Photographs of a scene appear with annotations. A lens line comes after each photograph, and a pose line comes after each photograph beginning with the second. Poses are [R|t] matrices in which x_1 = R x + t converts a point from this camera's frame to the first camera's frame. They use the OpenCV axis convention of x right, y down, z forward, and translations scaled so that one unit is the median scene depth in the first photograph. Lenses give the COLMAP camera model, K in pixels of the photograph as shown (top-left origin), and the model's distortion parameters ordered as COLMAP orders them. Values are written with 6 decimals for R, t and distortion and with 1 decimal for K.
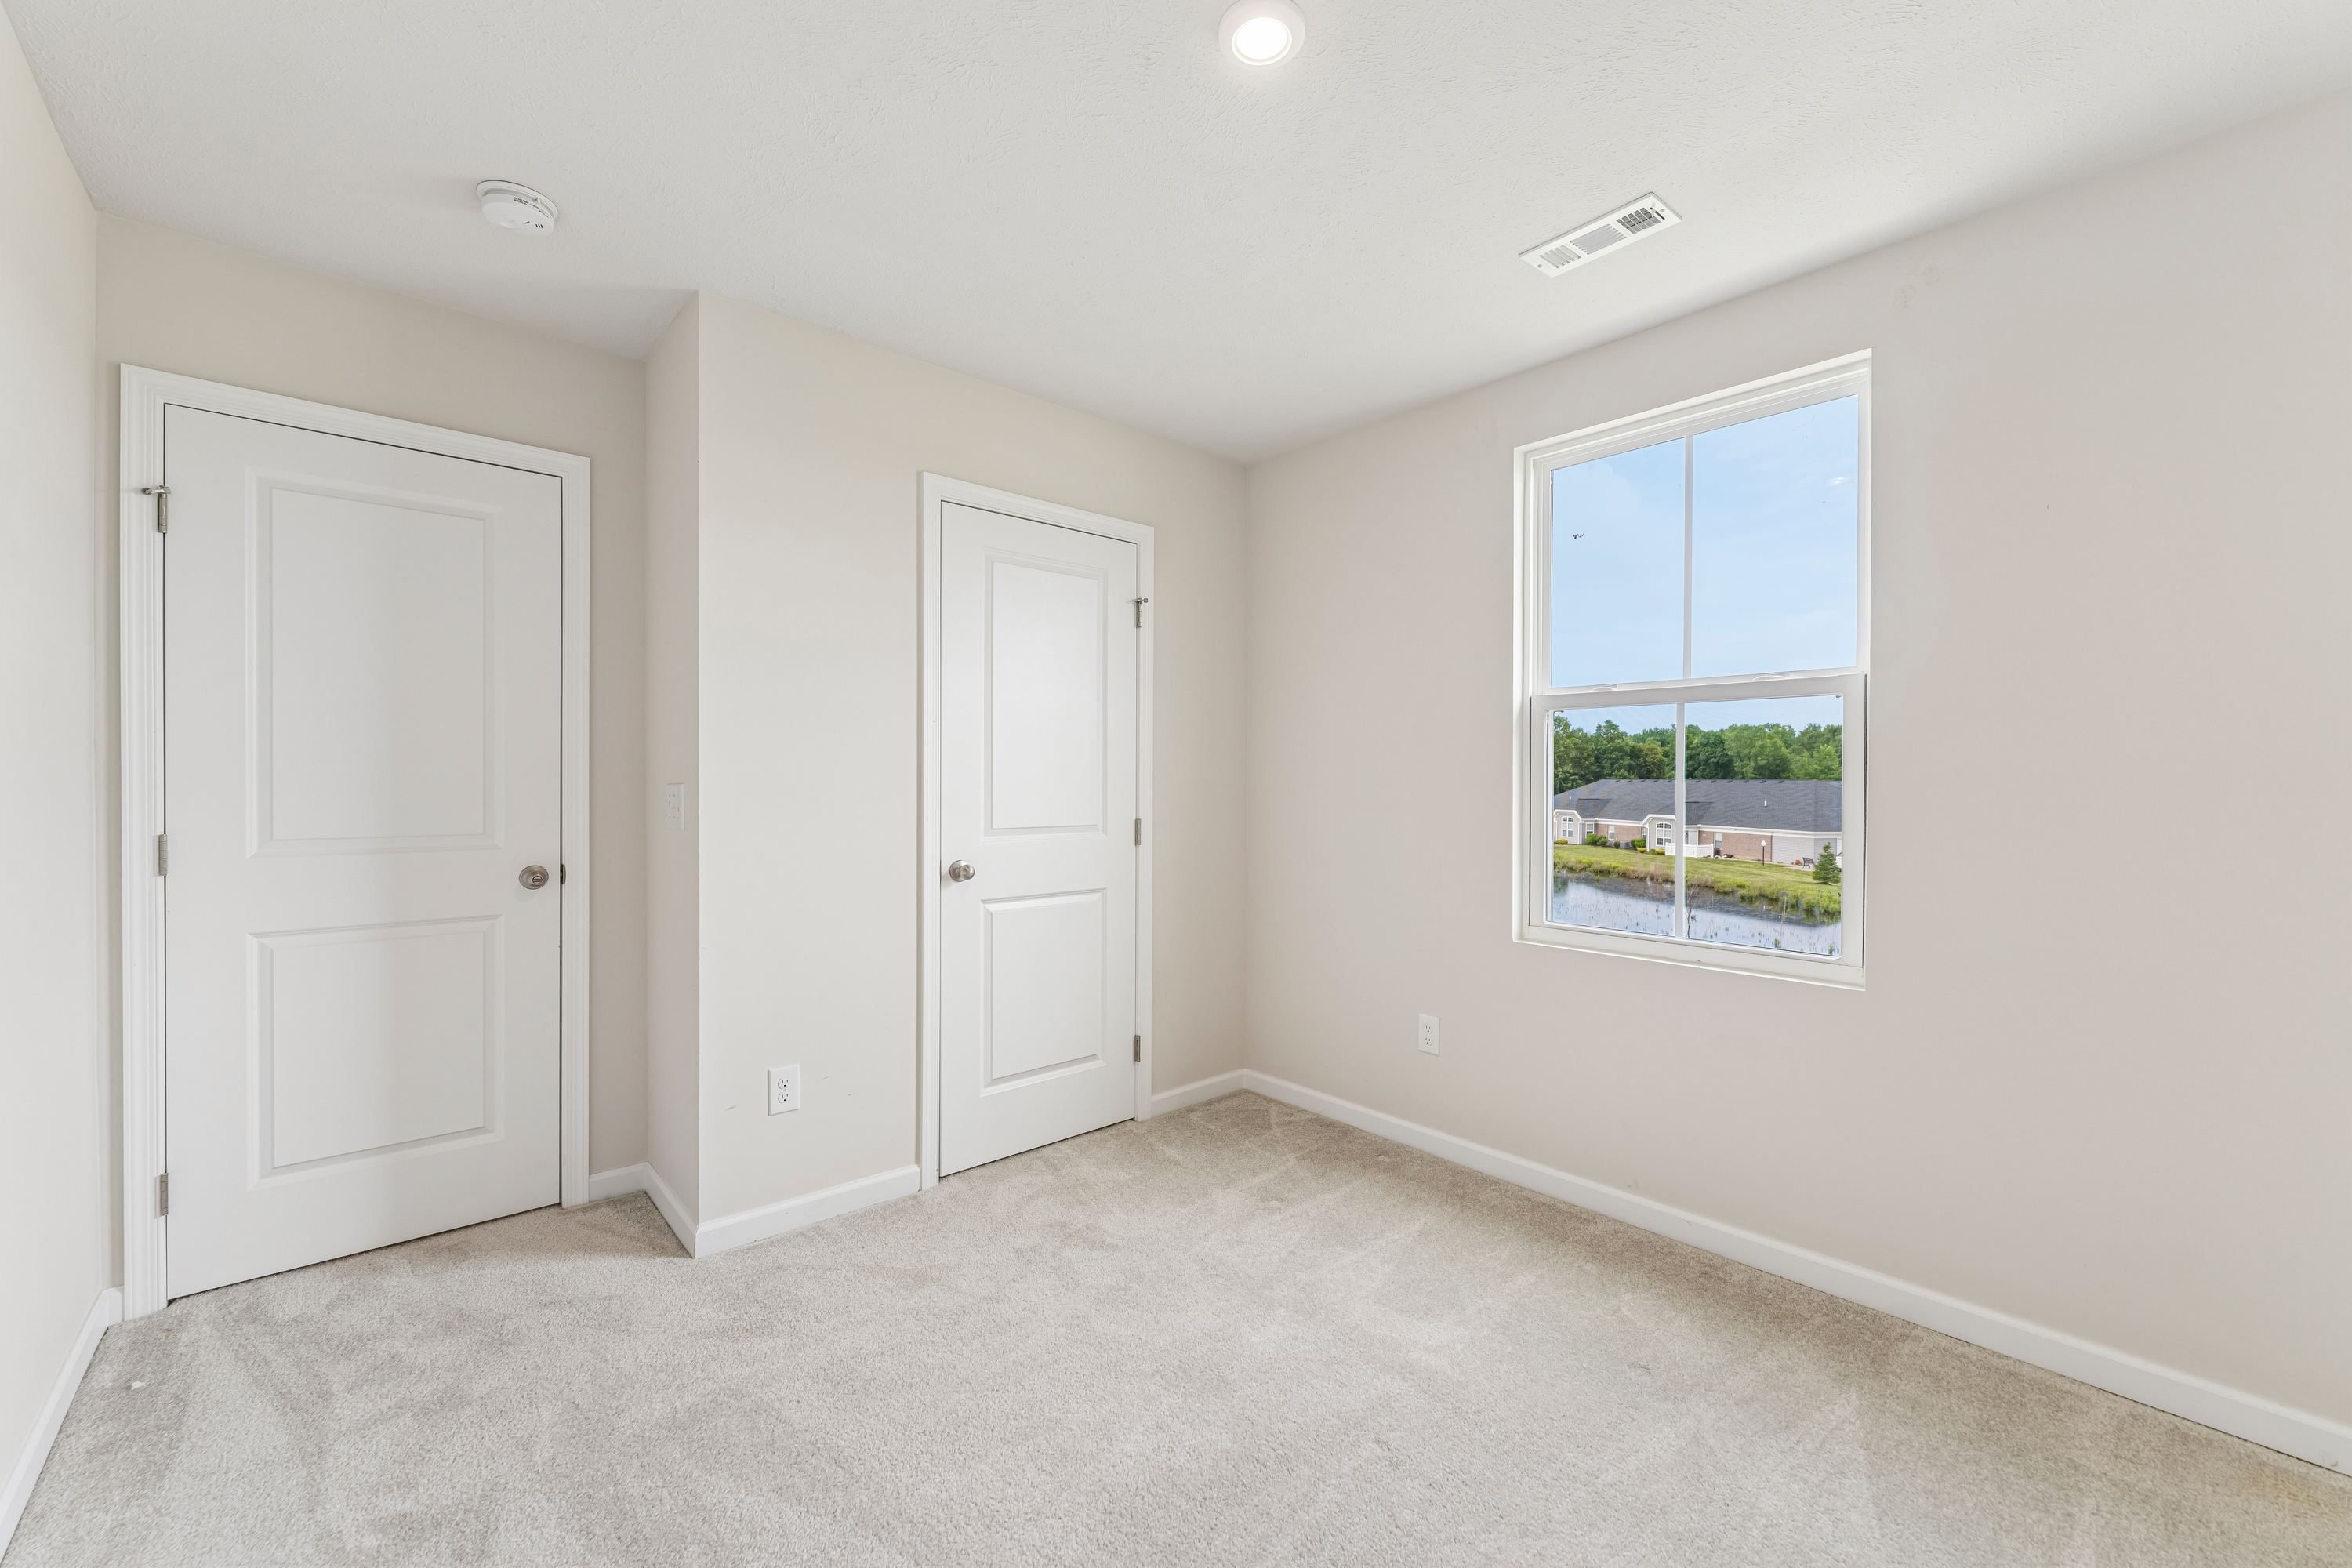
lens RADIAL K [[941.6, 0, 1173.8], [0, 941.6, 771.1], [0, 0, 1]] dist [-0.001359, -0.000198]
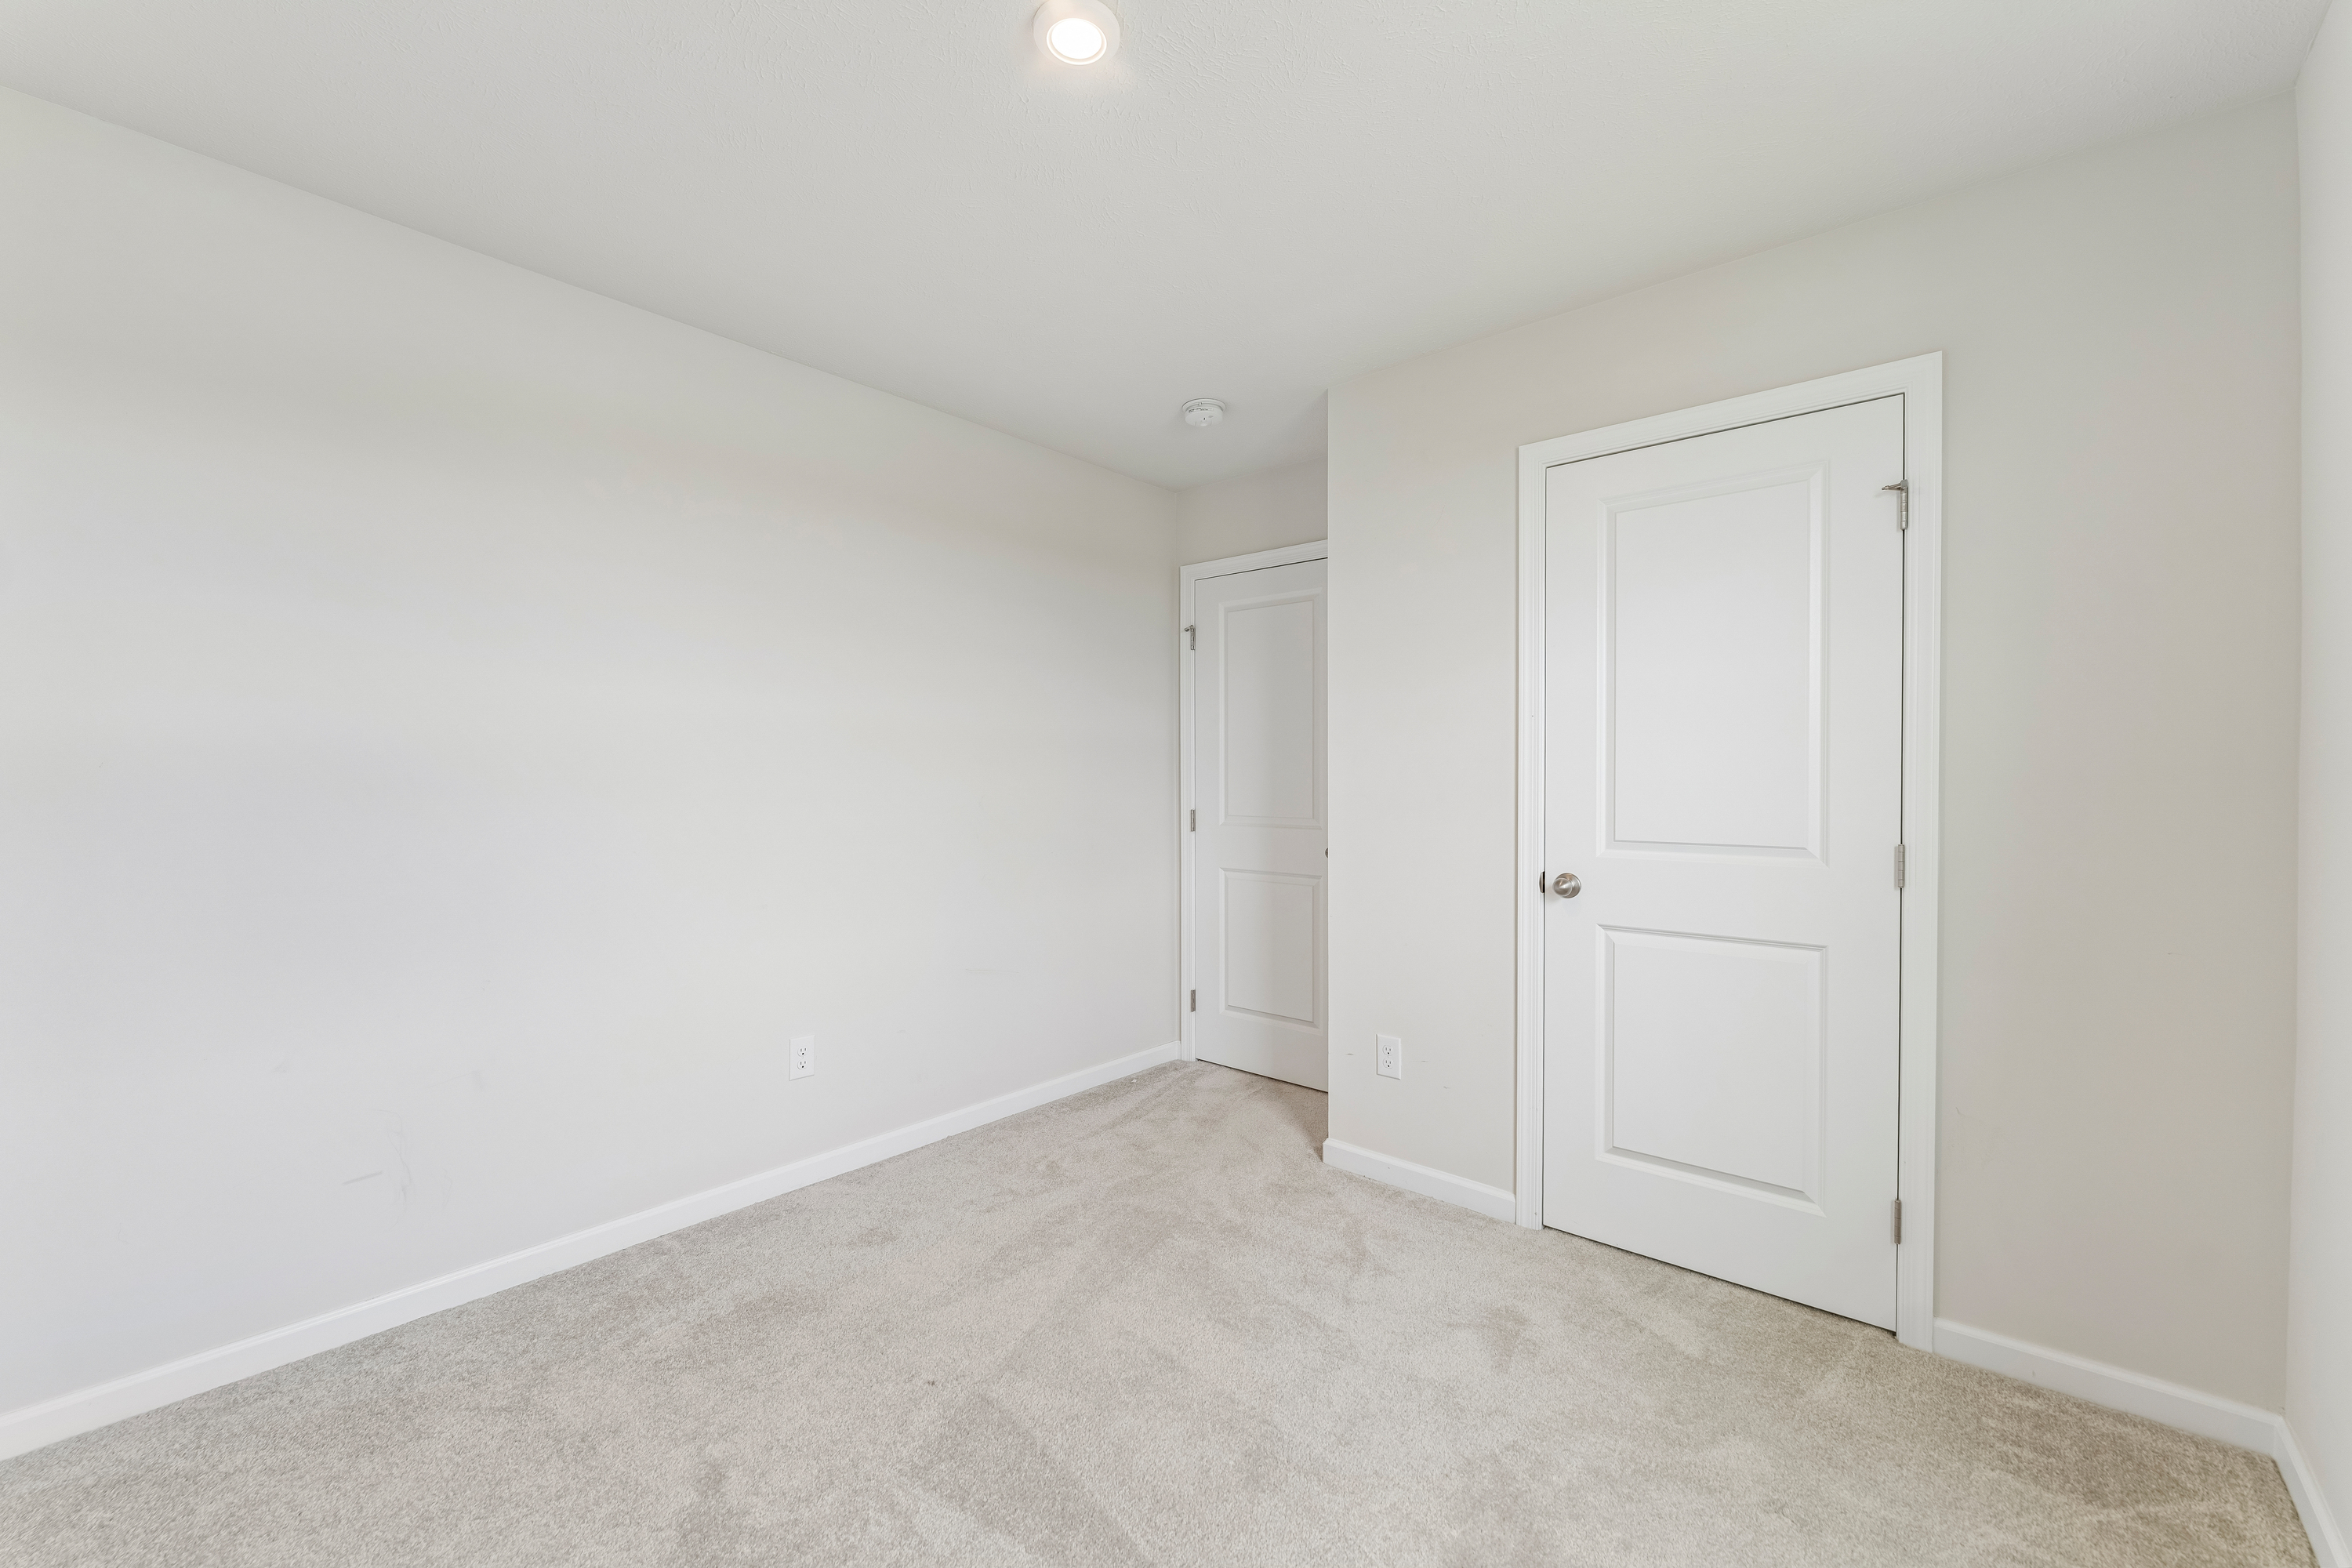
lens RADIAL K [[941.6, 0, 1167.1], [0, 941.6, 777.8], [0, 0, 1]] dist [-0.001359, -0.000198]
pose [[0.128628, -0.006028, -0.991675, 0.667281], [0.003637, 0.999978, -0.005607, 0.011927], [0.991686, -0.002886, 0.128647, 0.597079]]
